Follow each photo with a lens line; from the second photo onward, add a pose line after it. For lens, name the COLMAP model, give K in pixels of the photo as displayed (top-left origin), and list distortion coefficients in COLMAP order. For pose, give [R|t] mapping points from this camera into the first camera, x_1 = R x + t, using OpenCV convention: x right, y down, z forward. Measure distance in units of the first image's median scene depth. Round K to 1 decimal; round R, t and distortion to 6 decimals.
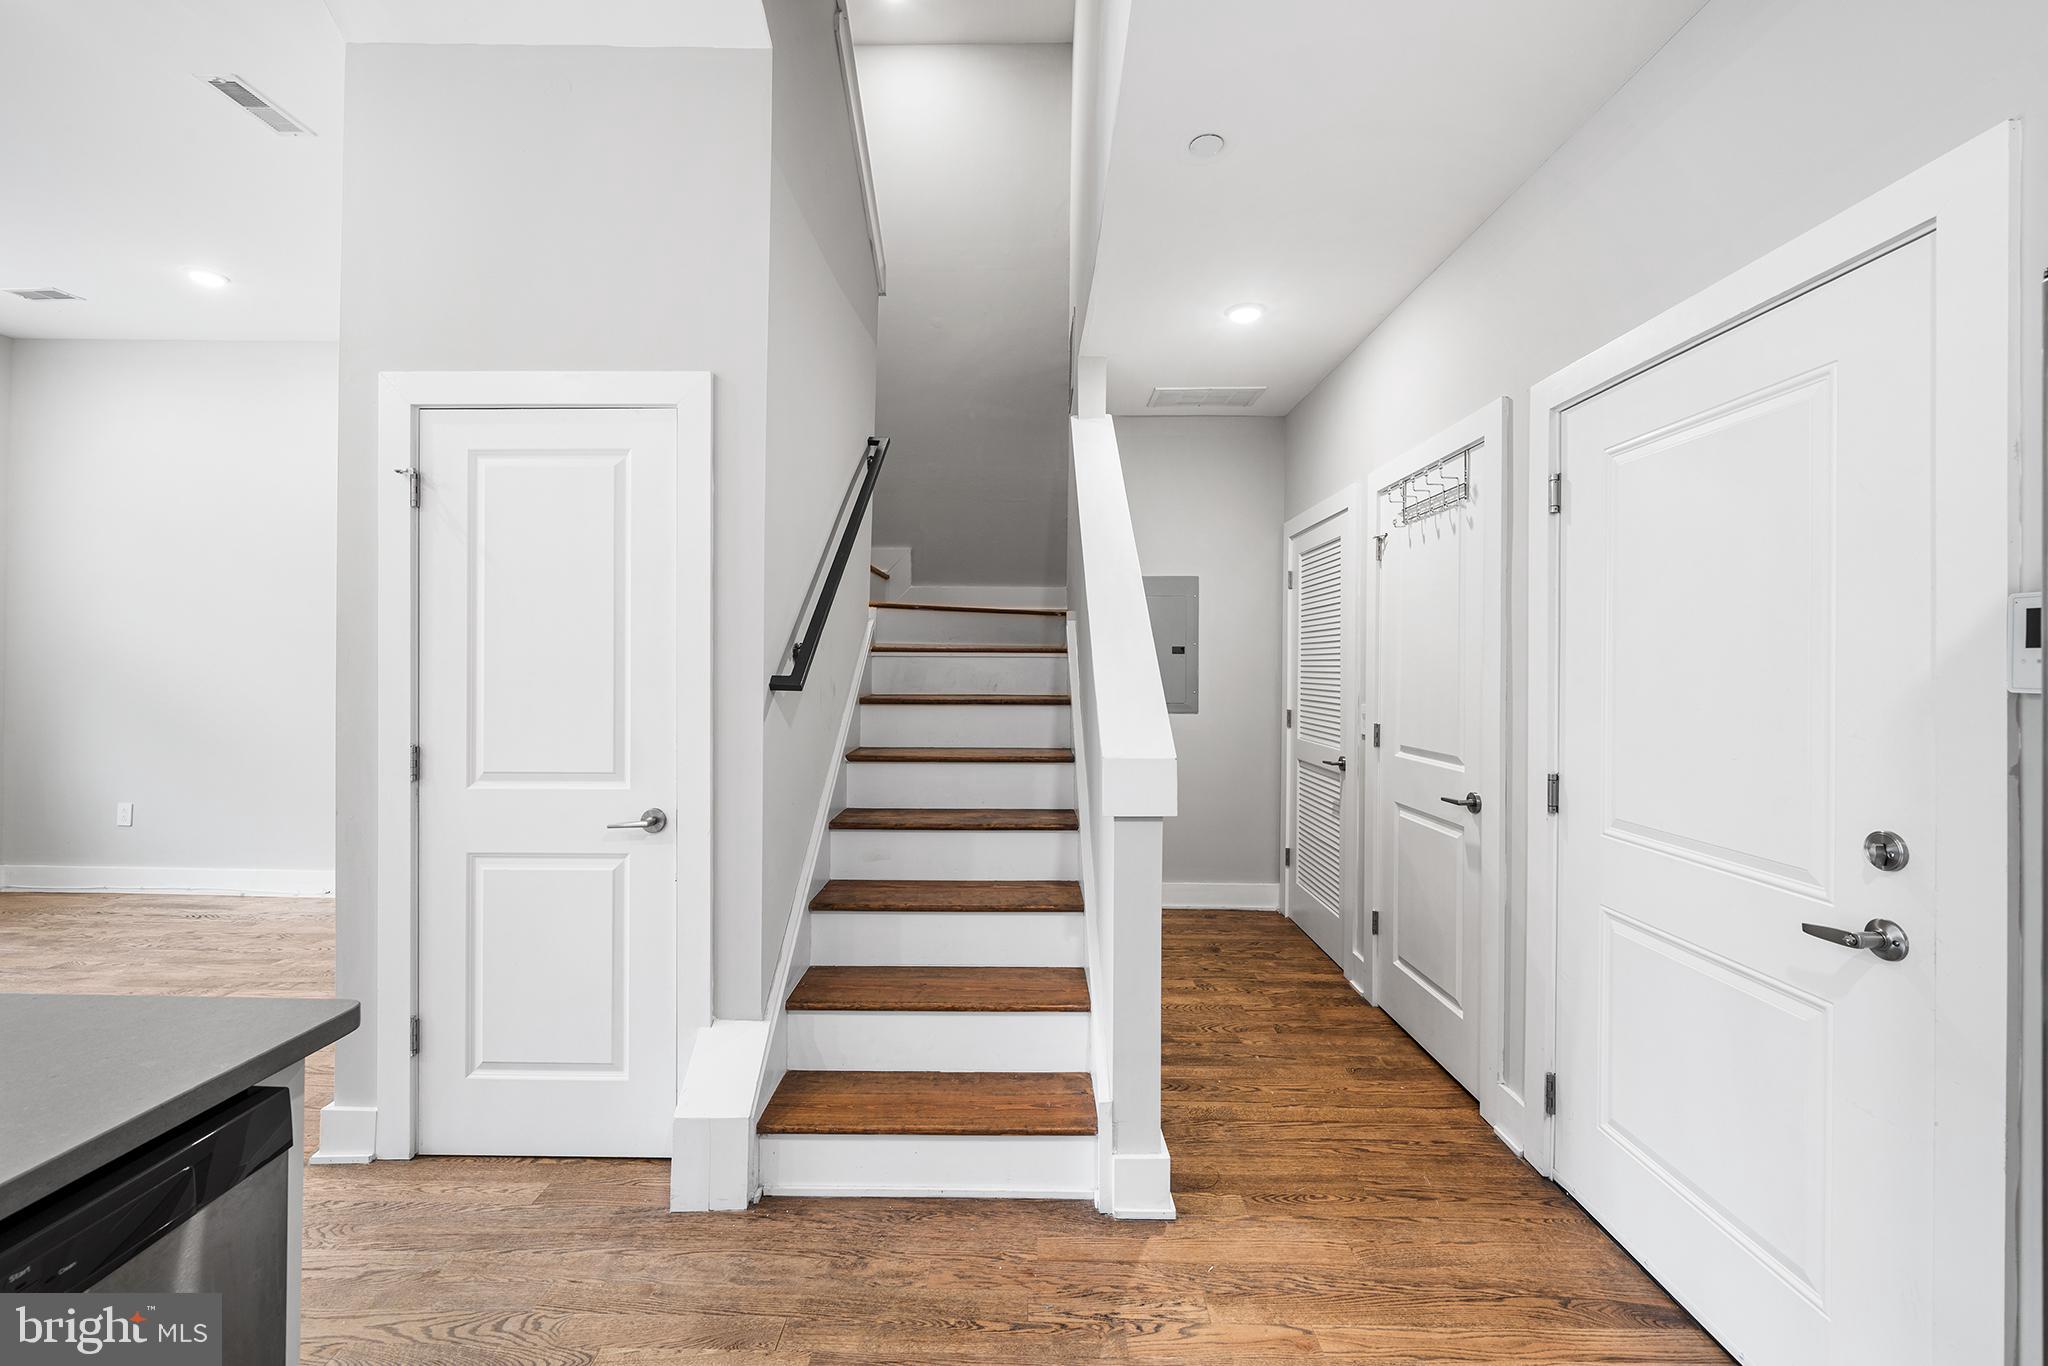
lens RADIAL K [[811.0, 0, 1021.4], [0, 811.0, 665.5], [0, 0, 1]] dist [-0.000833, -0.000063]
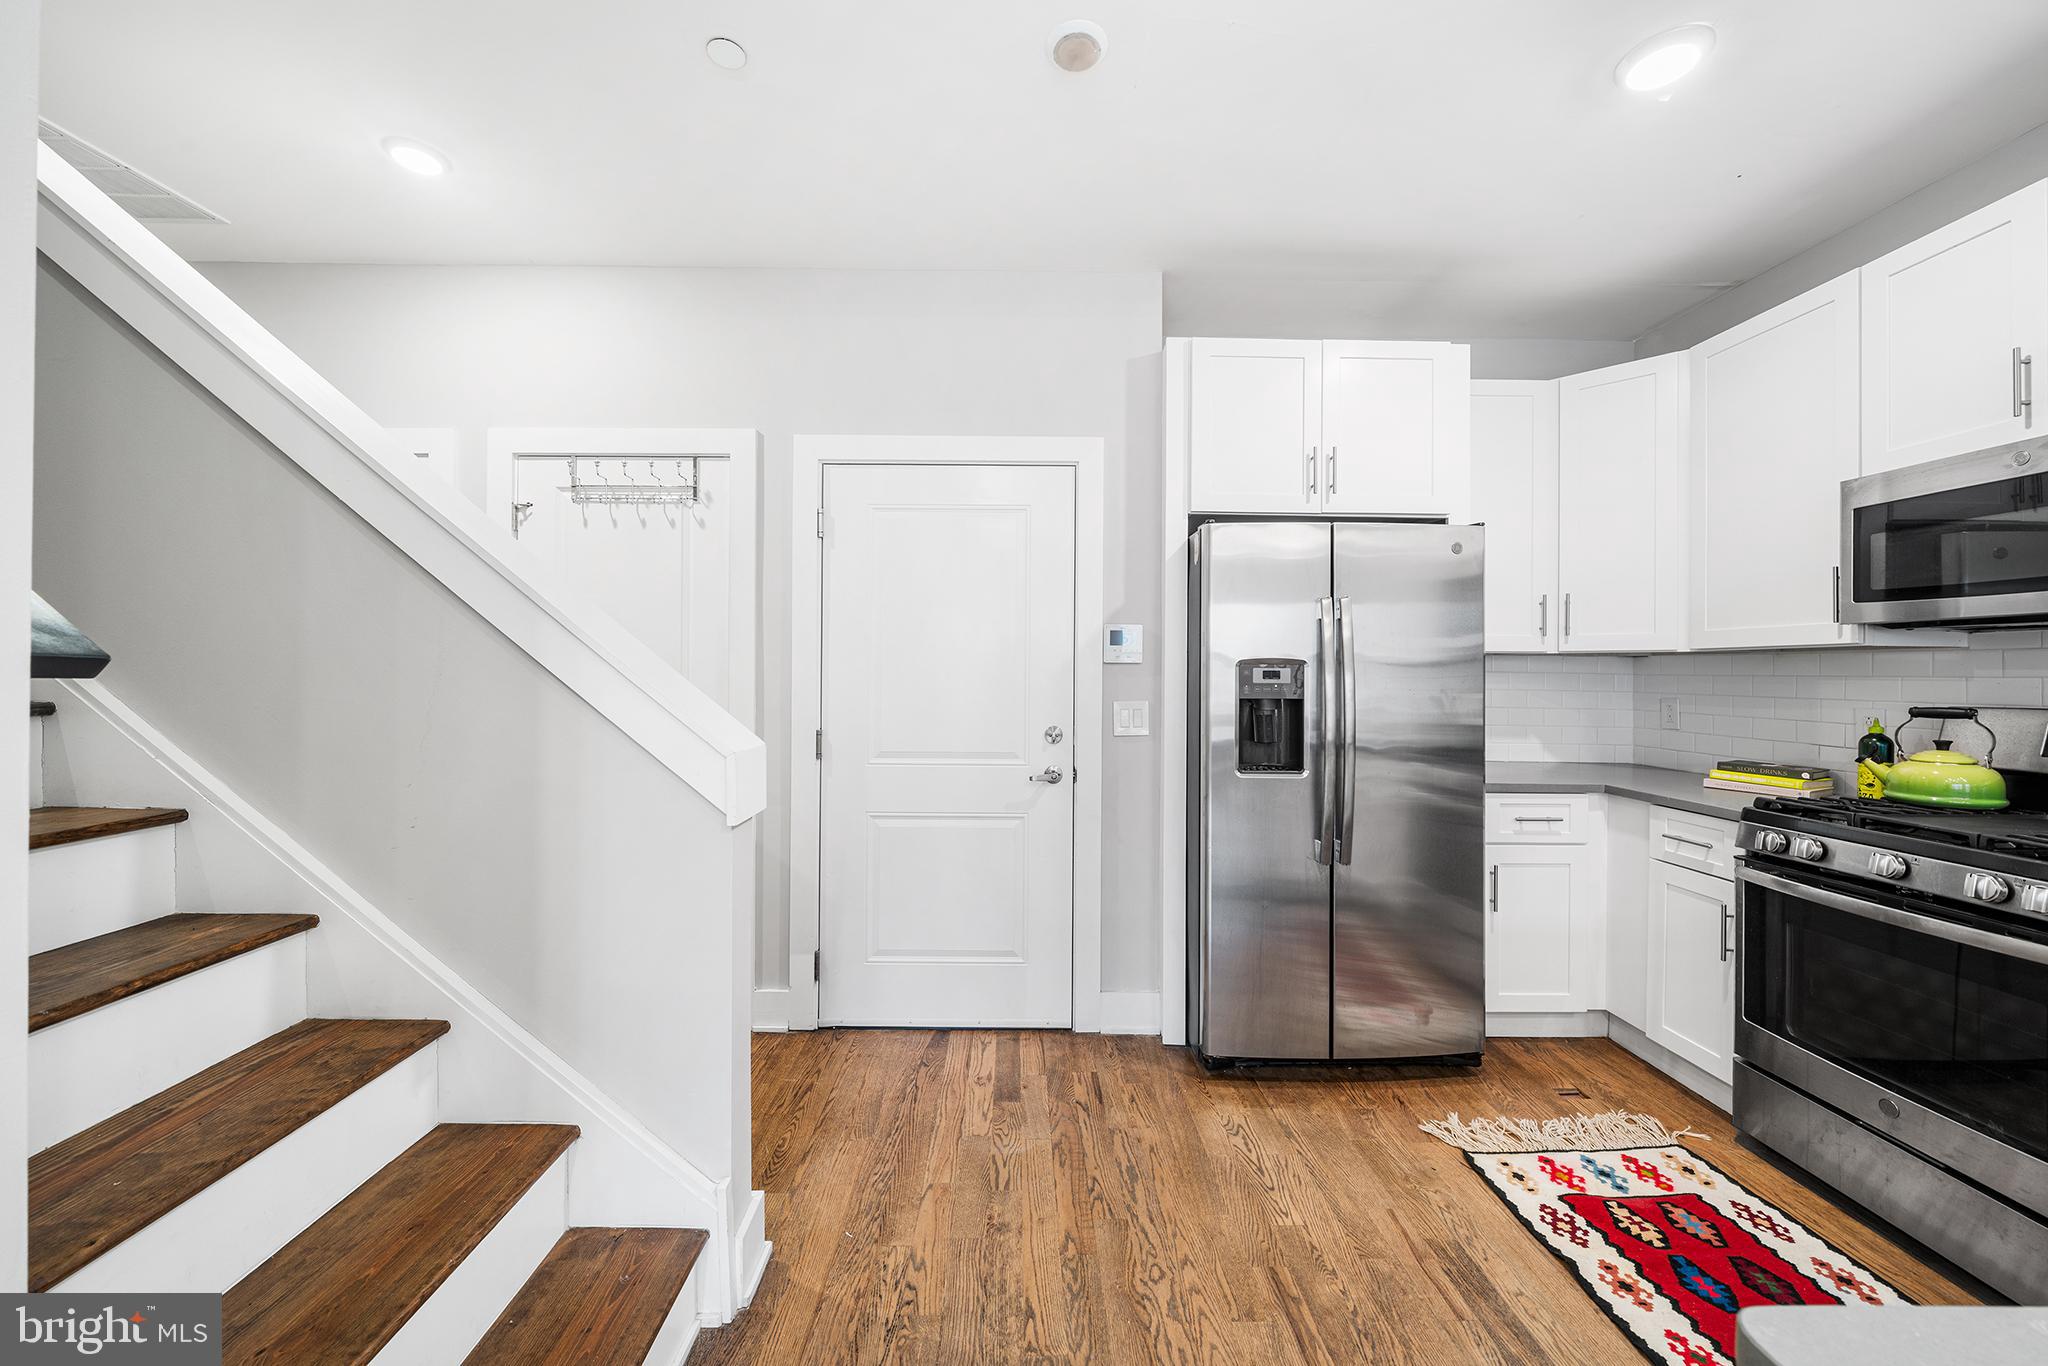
lens RADIAL K [[744.4, 0, 1024.9], [0, 744.4, 670.8], [0, 0, 1]] dist [-0.001269, -0.000148]
pose [[-0.023806, -0.005190, 0.999703, -0.666752], [-0.009906, 0.999939, 0.004956, 0.027918], [-0.999668, -0.009785, -0.023856, 0.766753]]
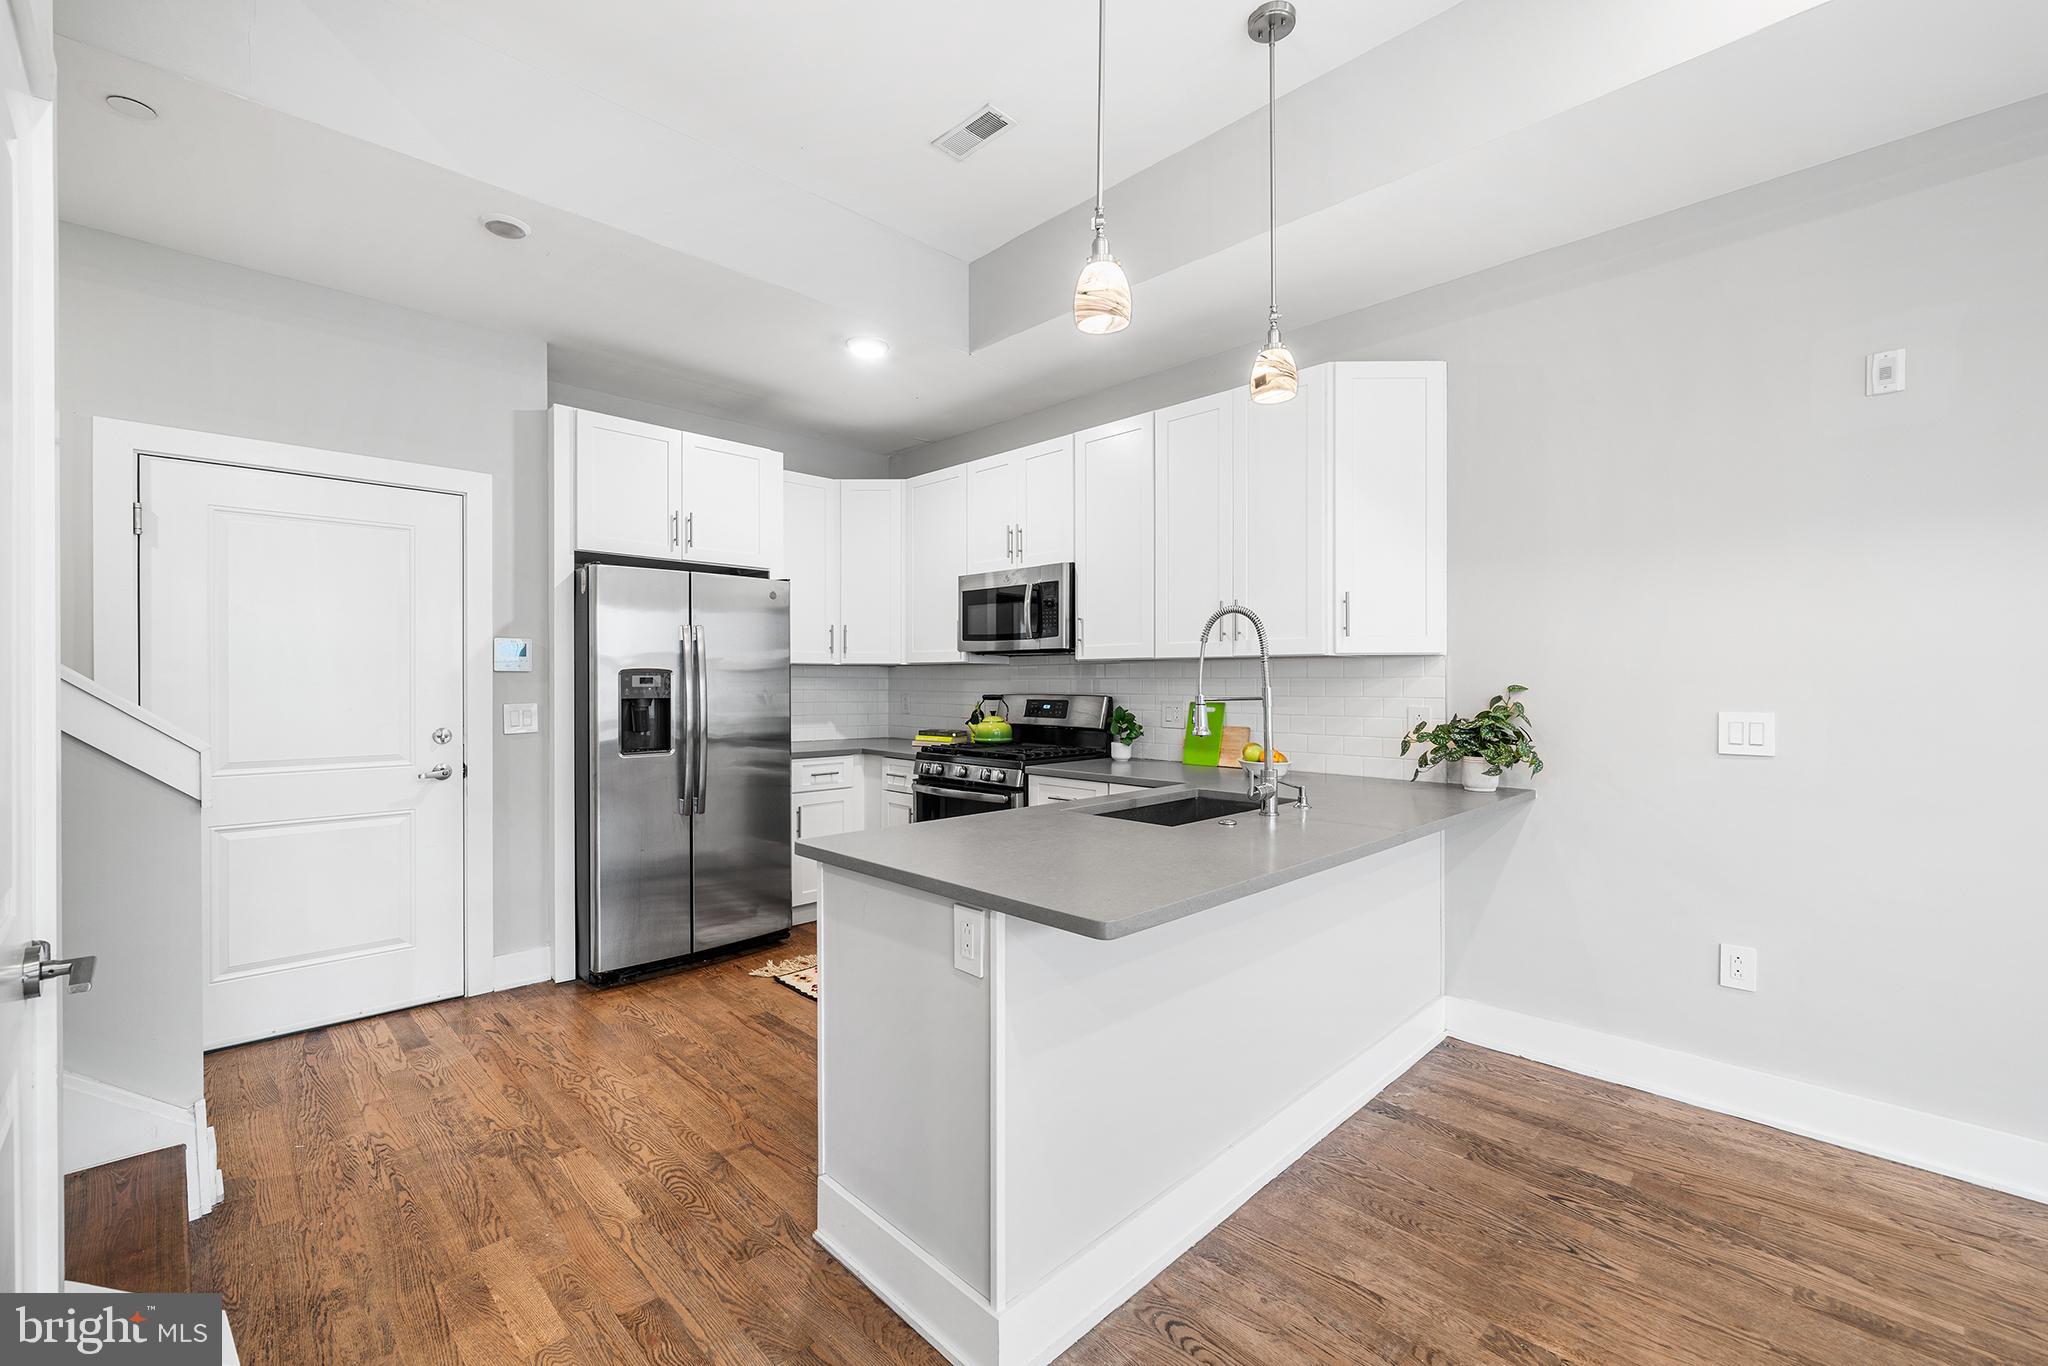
lens RADIAL K [[846.9, 0, 1024.0], [0, 846.9, 683.0], [0, 0, 1]] dist [-0.001376, -0.000161]
pose [[-0.712910, -0.011420, 0.701163, -1.370898], [-0.008279, 0.999935, 0.007868, 0.020098], [-0.701207, -0.000196, -0.712958, 1.084878]]
